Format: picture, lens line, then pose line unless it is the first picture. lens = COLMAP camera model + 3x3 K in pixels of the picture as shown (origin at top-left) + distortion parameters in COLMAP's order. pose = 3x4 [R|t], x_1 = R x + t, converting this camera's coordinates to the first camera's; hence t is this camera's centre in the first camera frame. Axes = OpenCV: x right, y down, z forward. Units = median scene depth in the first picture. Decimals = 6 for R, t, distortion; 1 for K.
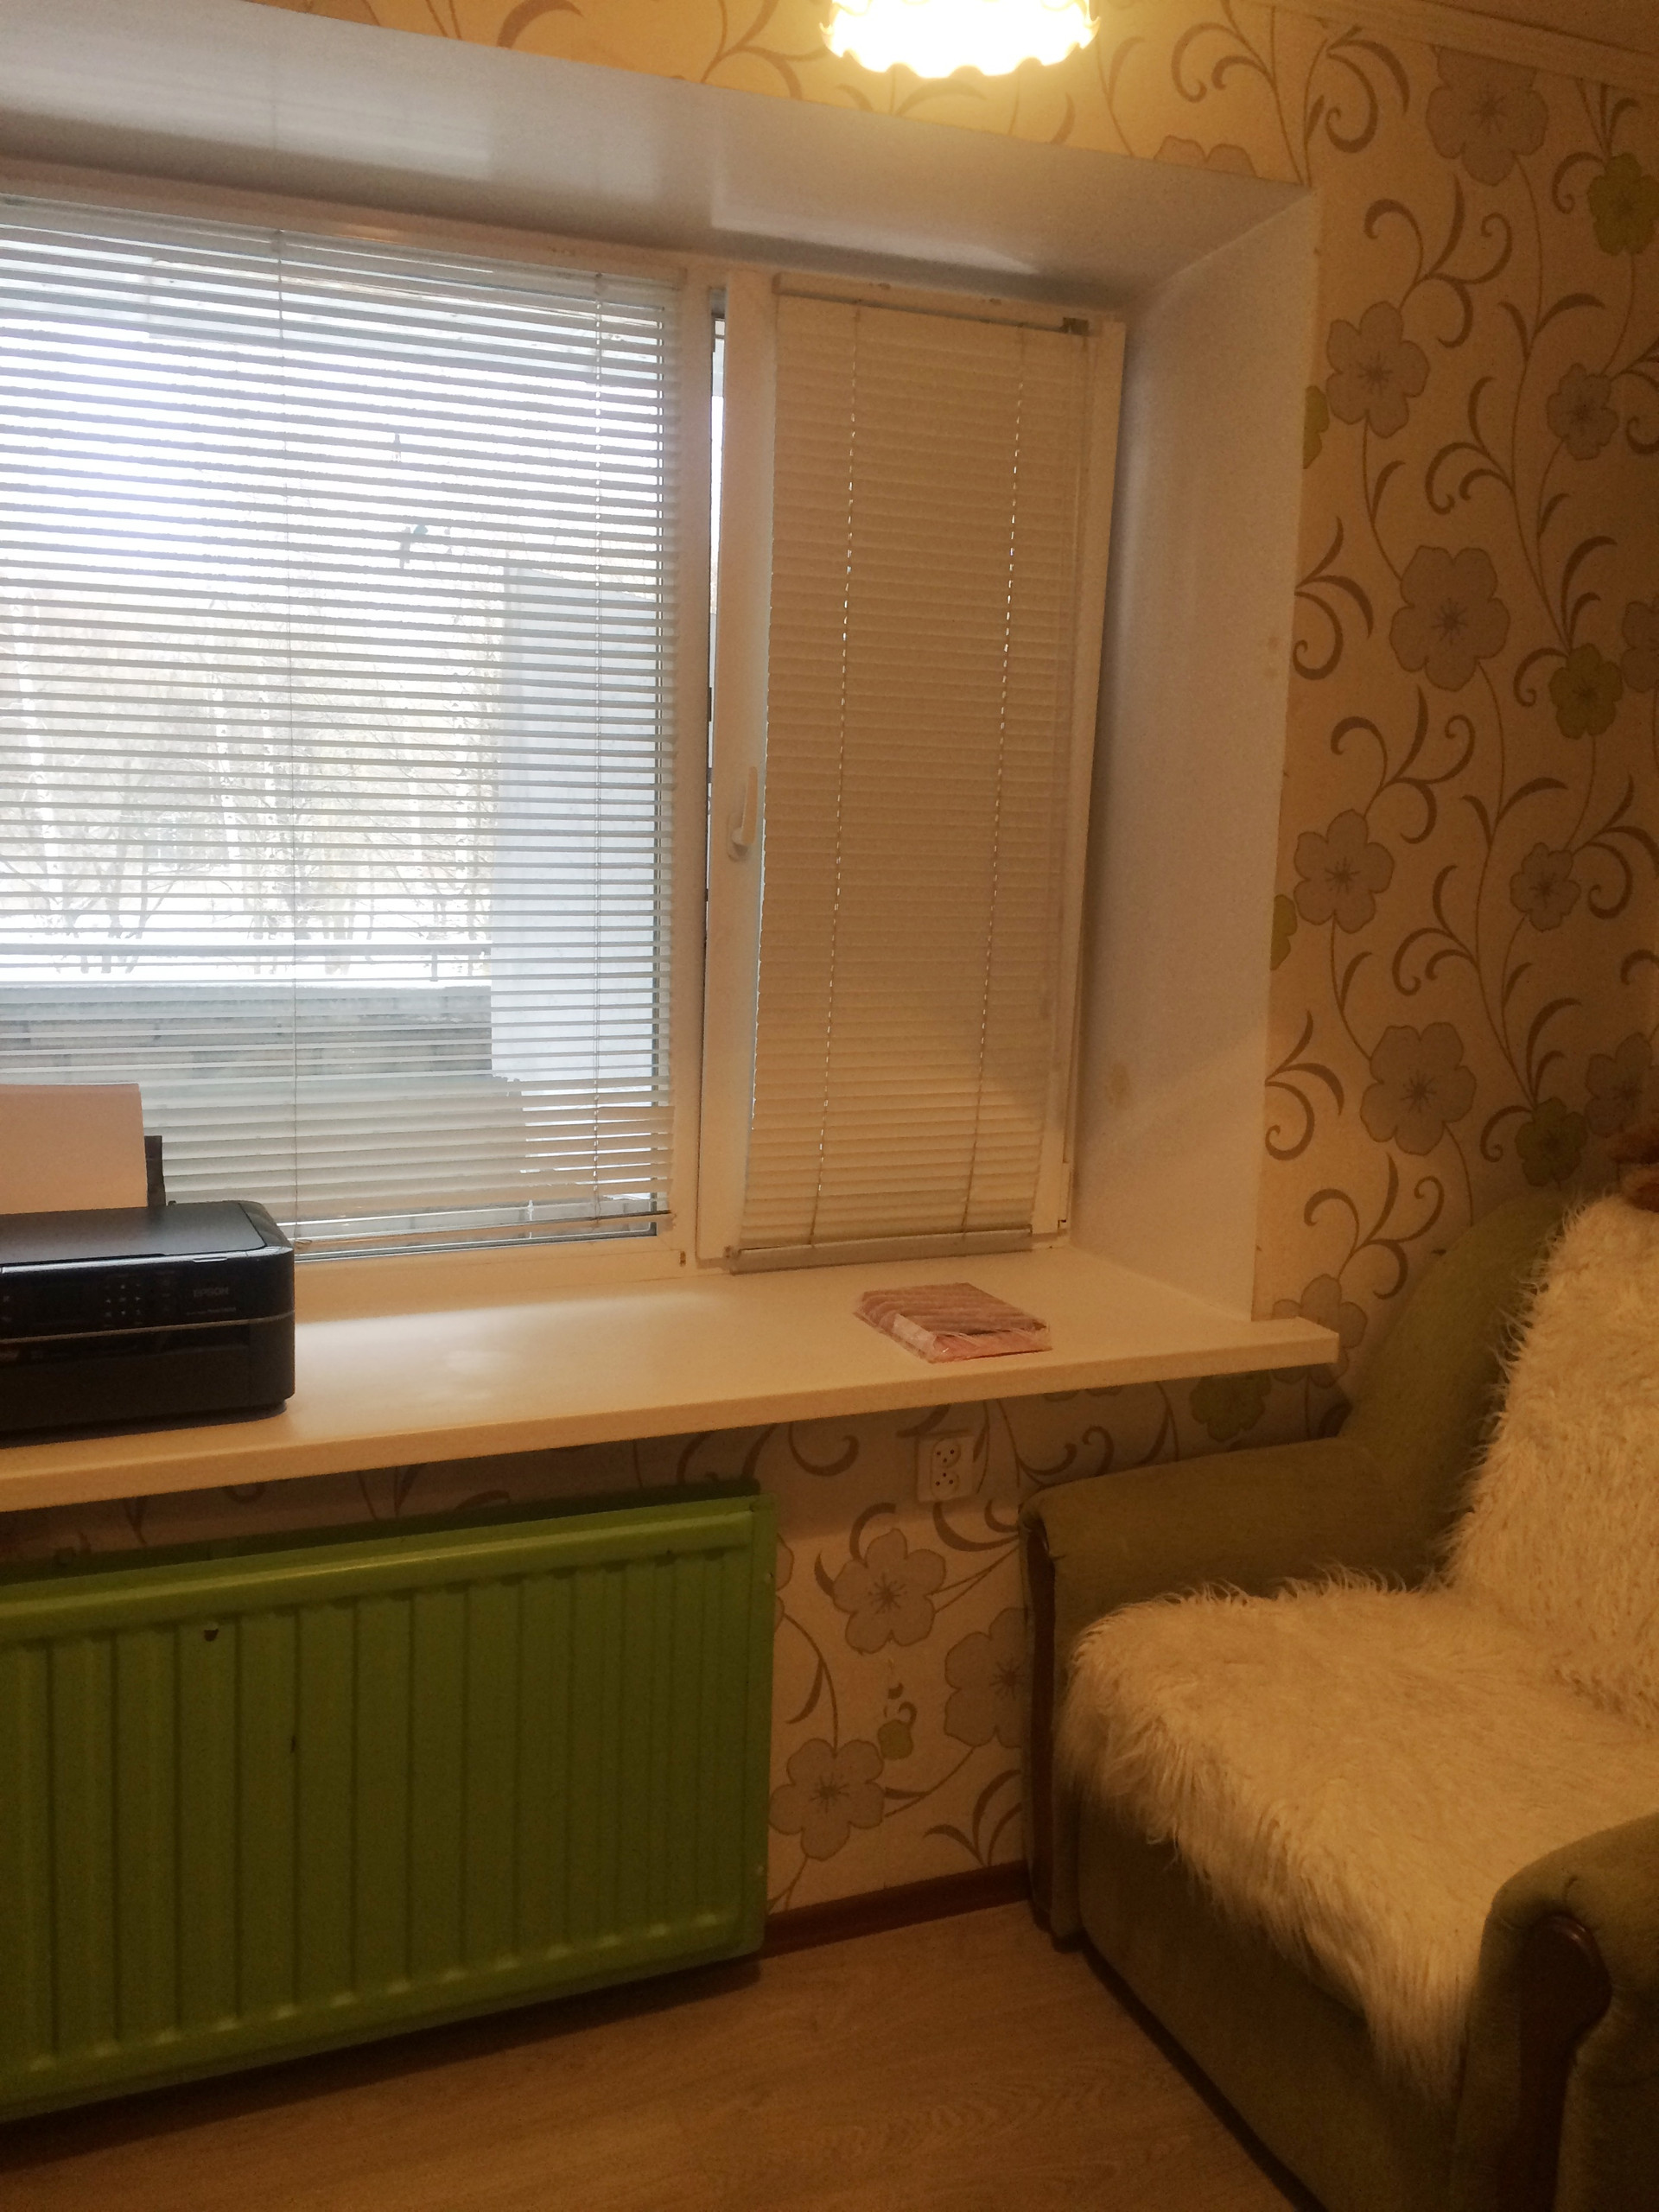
lens RADIAL K [[1910.6, 0, 827.1], [0, 1910.6, 1105.8], [0, 0, 1]] dist [0.082944, -0.117920]
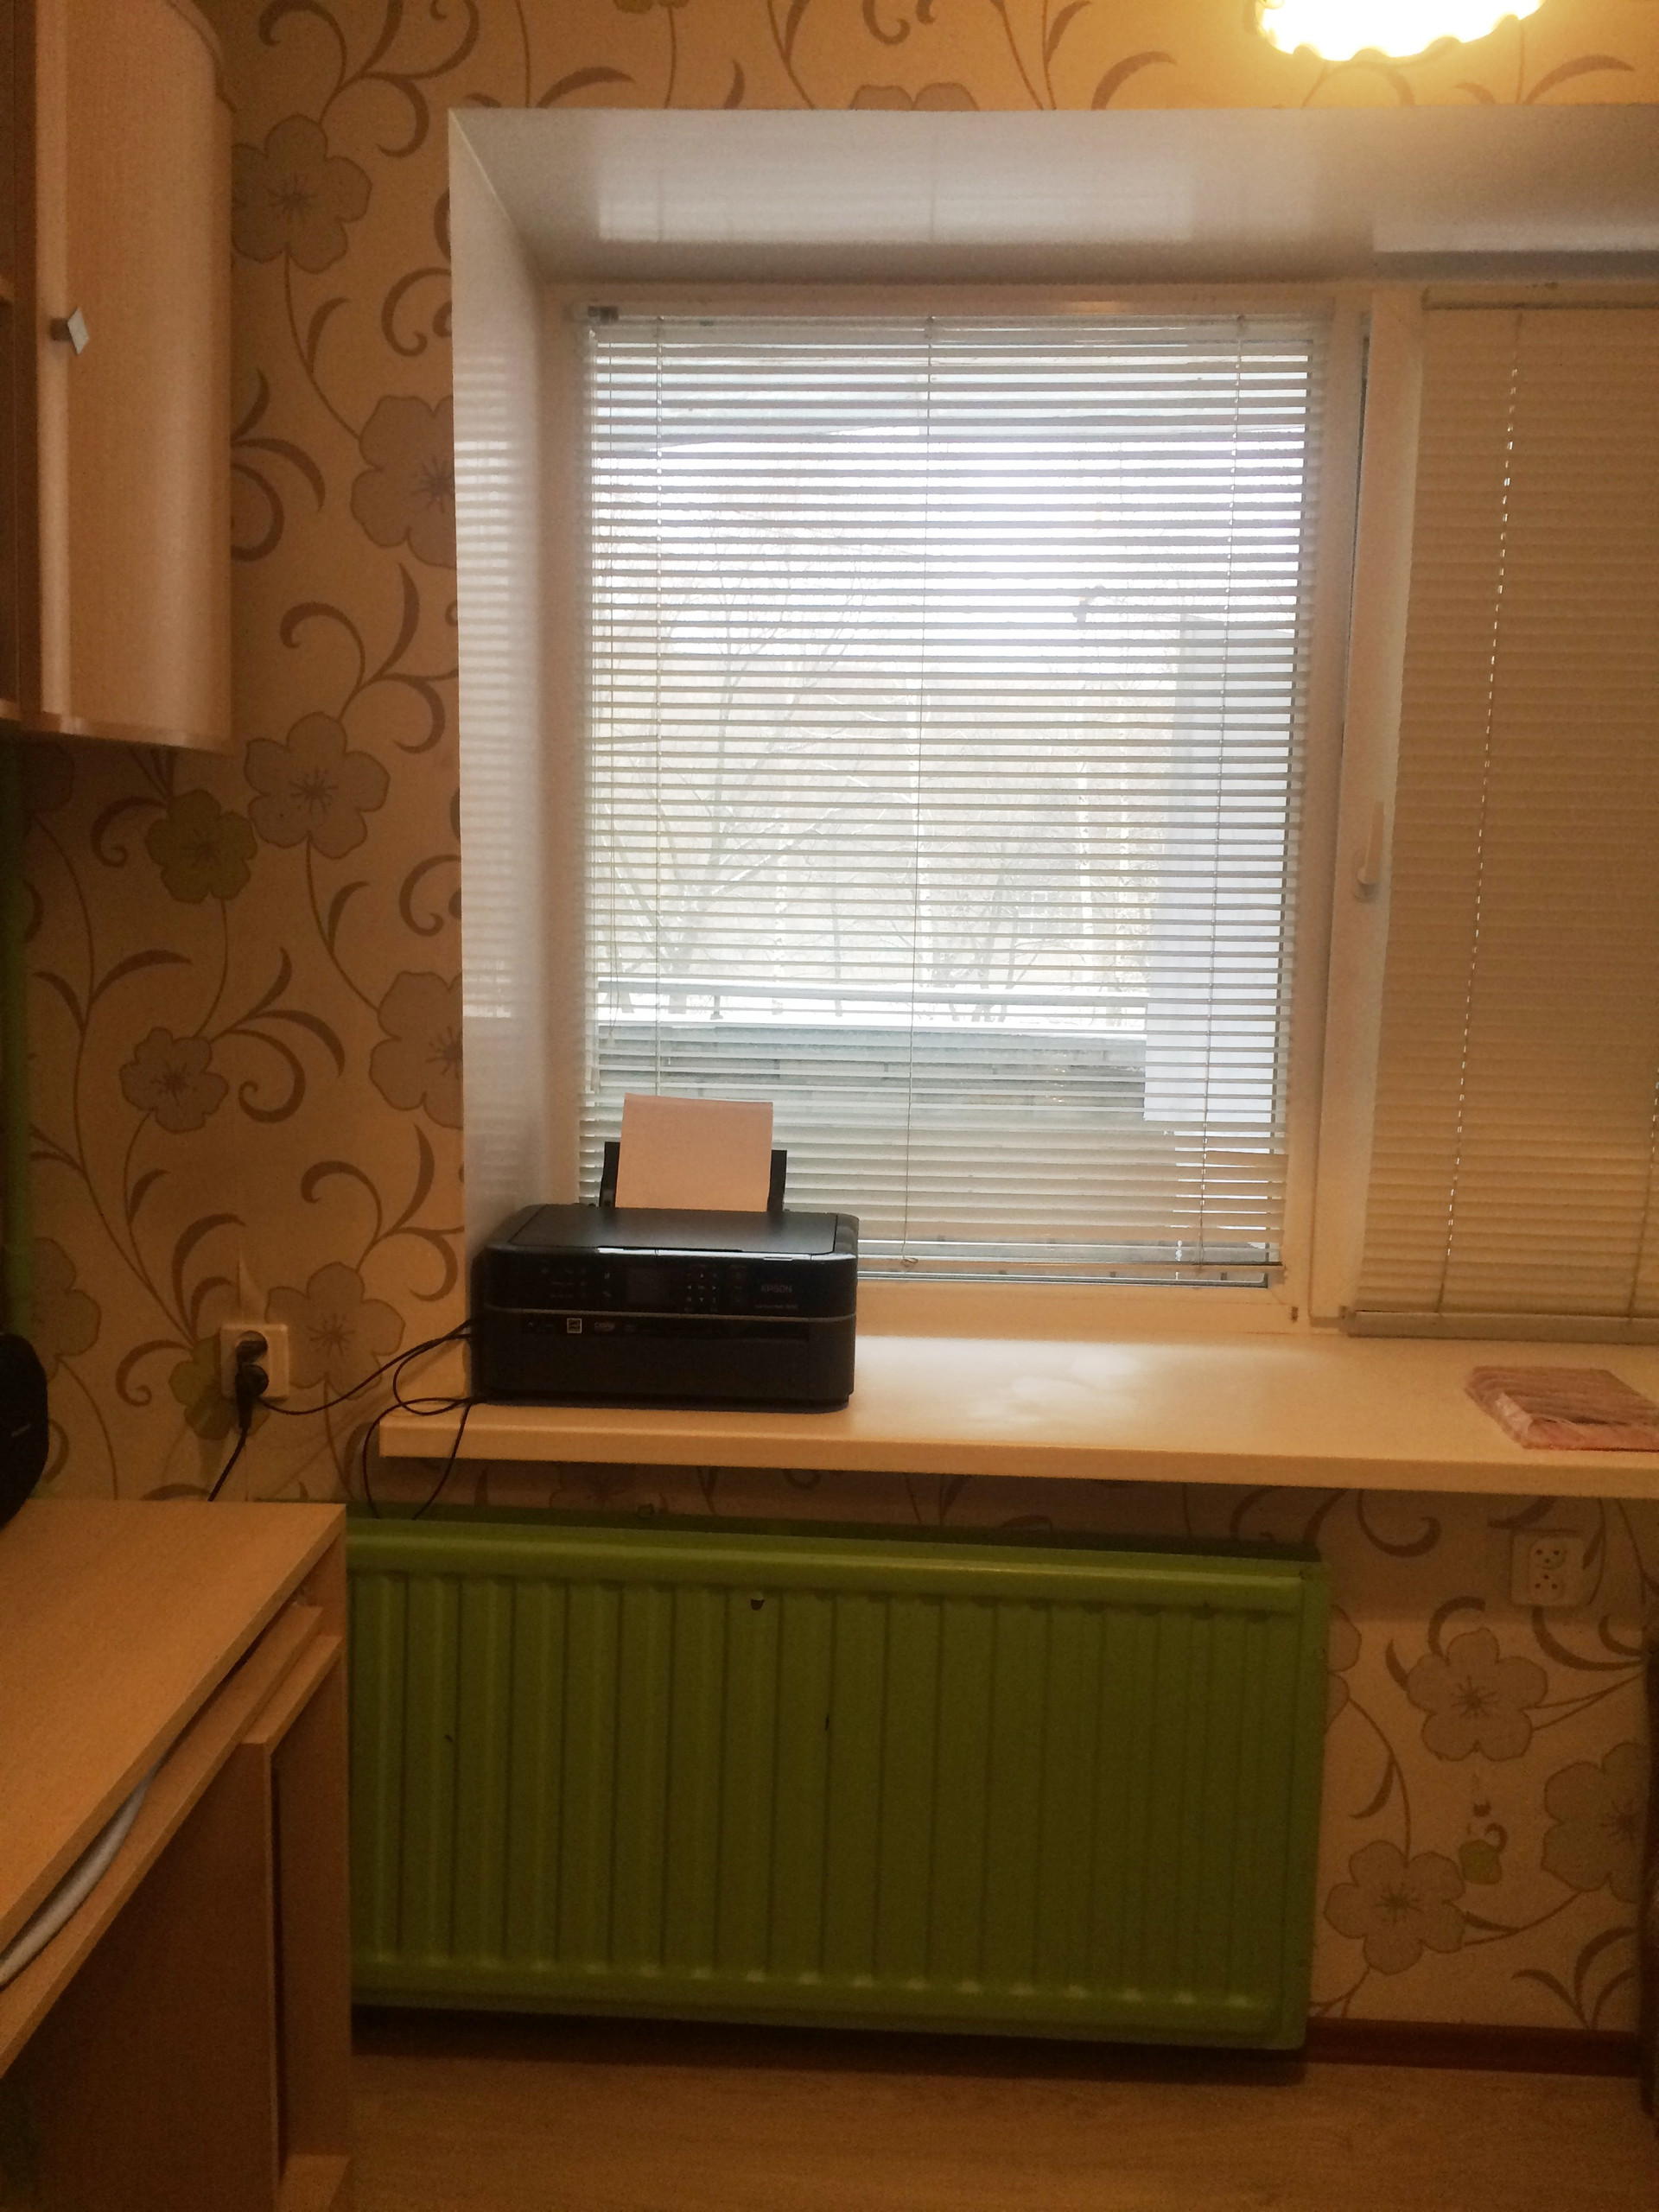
lens RADIAL K [[1910.6, 0, 827.1], [0, 1910.6, 1105.8], [0, 0, 1]] dist [0.082944, -0.117920]
pose [[0.896969, 0.044351, -0.439863, 0.147594], [-0.061692, 0.997777, -0.025198, 0.015746], [0.437768, 0.049738, 0.897711, 0.028555]]
